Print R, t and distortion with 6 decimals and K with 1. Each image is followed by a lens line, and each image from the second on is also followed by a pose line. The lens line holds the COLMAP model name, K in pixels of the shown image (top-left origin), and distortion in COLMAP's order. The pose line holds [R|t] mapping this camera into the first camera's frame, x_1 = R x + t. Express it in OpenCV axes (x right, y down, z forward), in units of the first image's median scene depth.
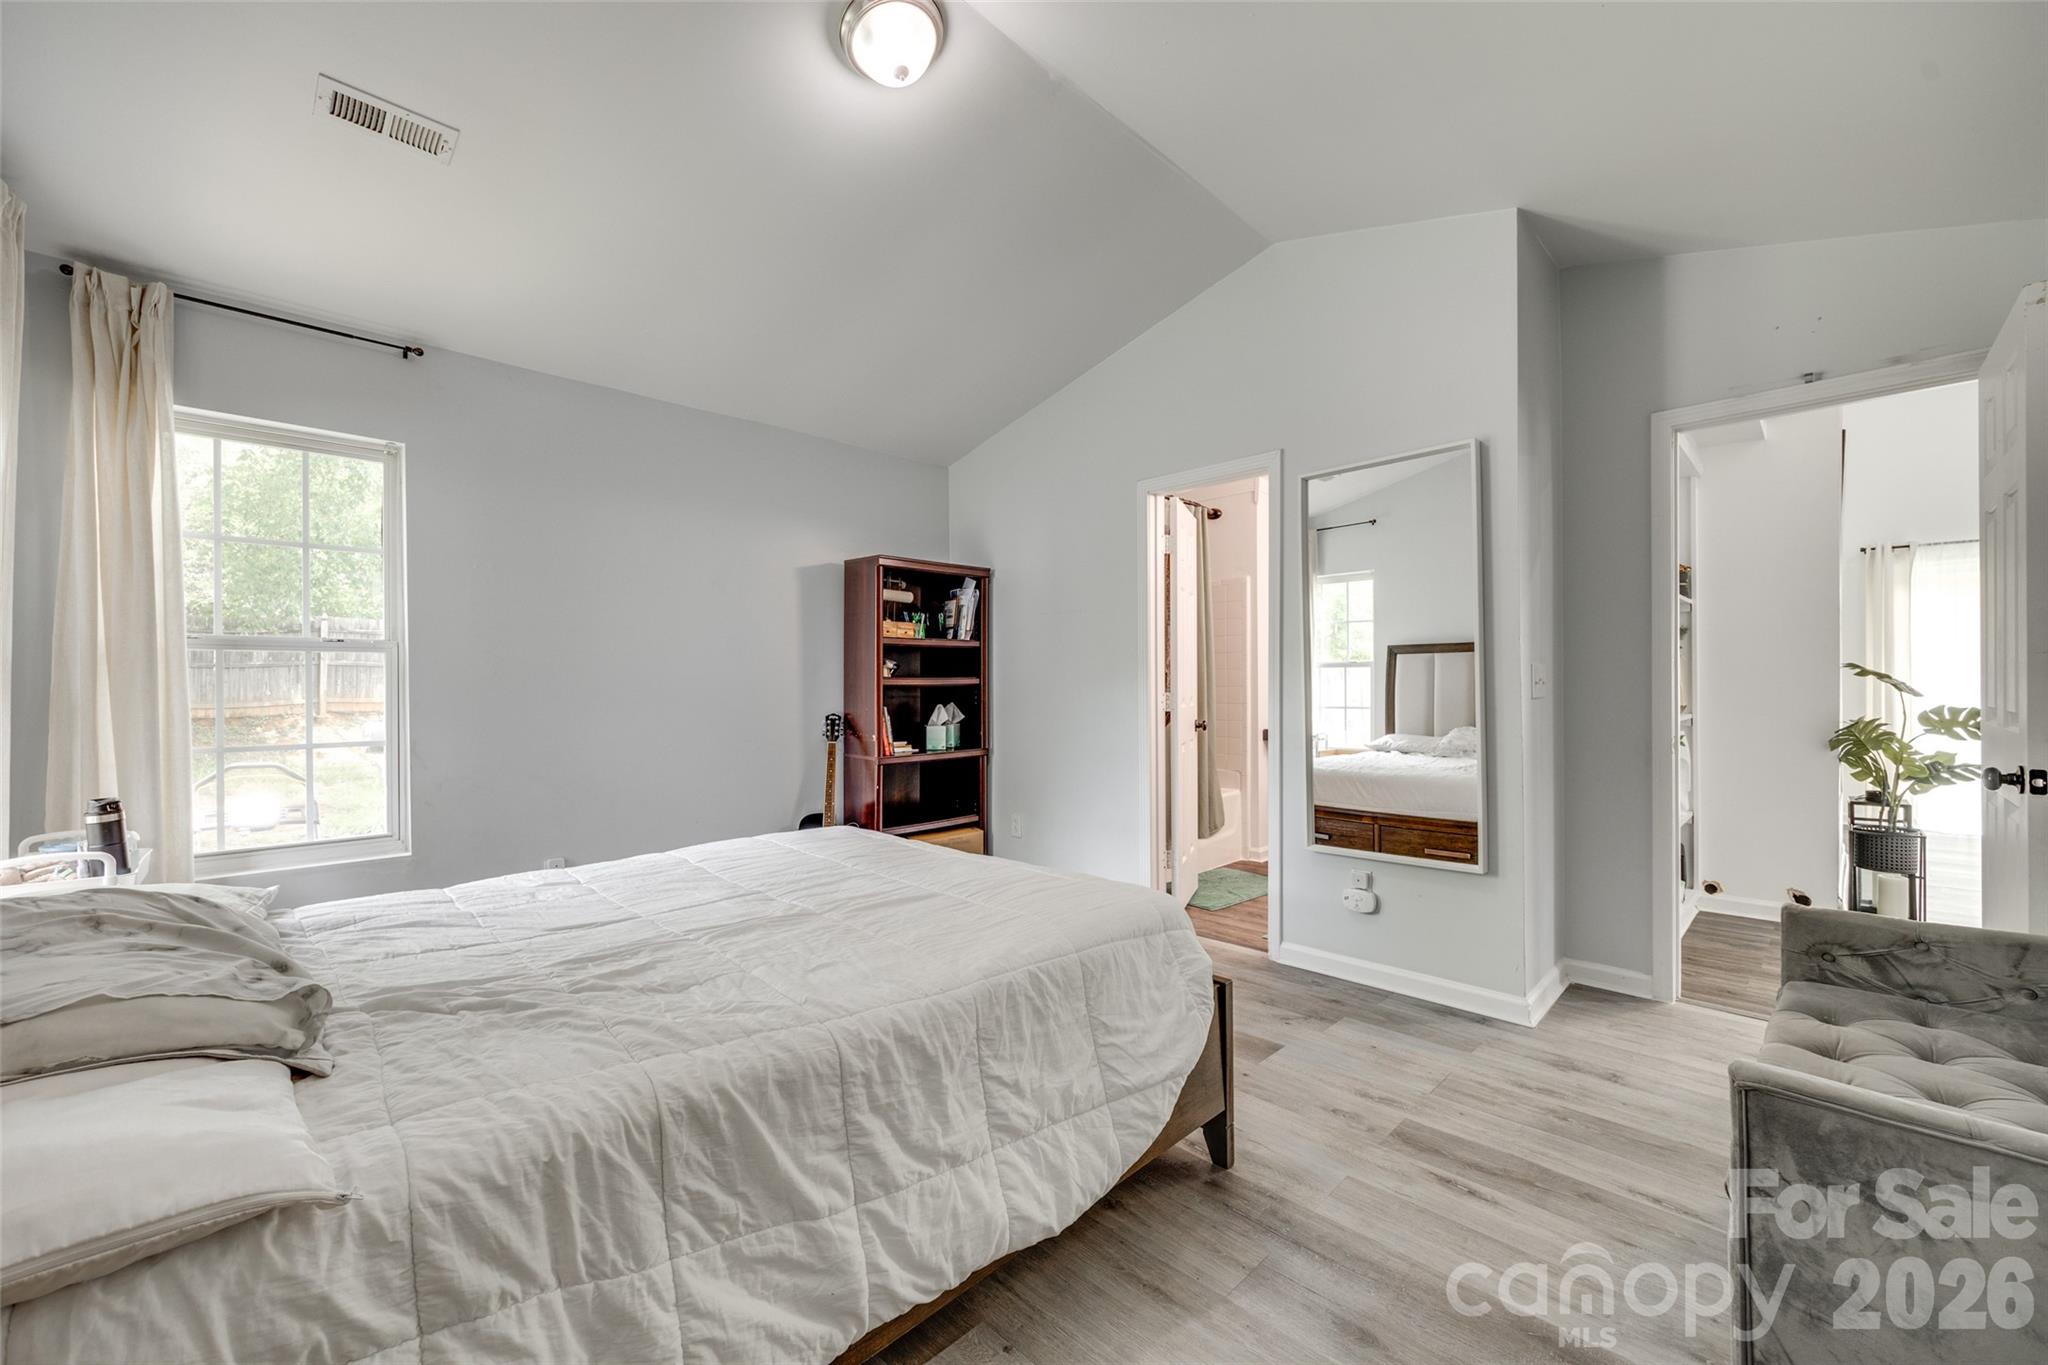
lens RADIAL K [[818.6, 0, 1026.7], [0, 818.6, 683.4], [0, 0, 1]] dist [-0.001784, -0.000335]
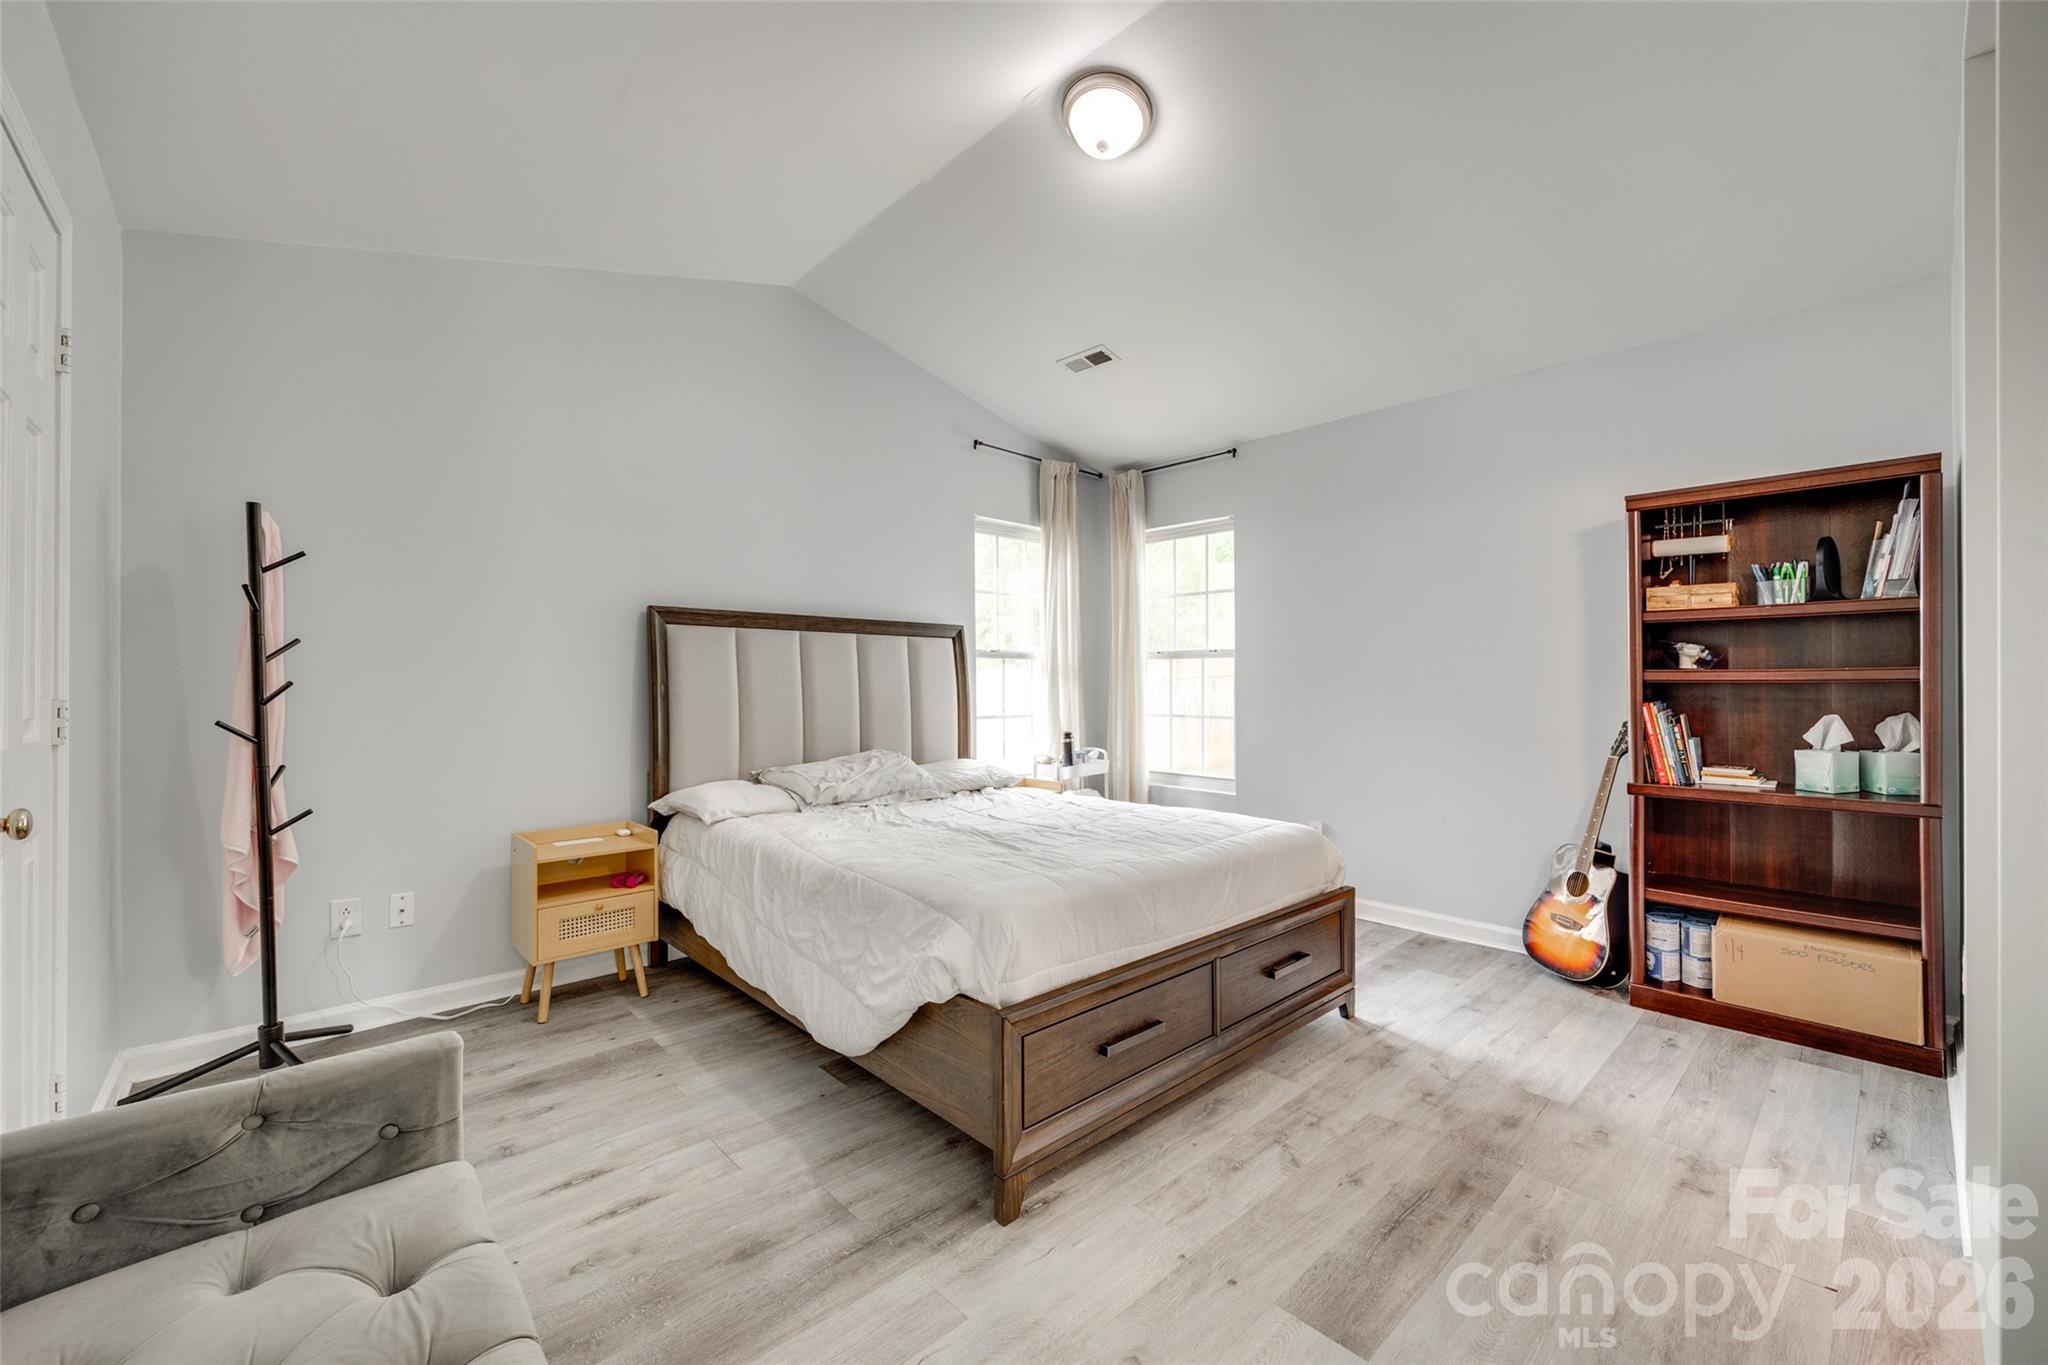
lens RADIAL K [[818.6, 0, 1026.7], [0, 818.6, 683.4], [0, 0, 1]] dist [-0.001784, -0.000335]
pose [[-0.037479, 0.009303, -0.999254, 0.530516], [0.005197, 0.999945, 0.009114, -0.004422], [0.999284, -0.004852, -0.037525, 0.496544]]
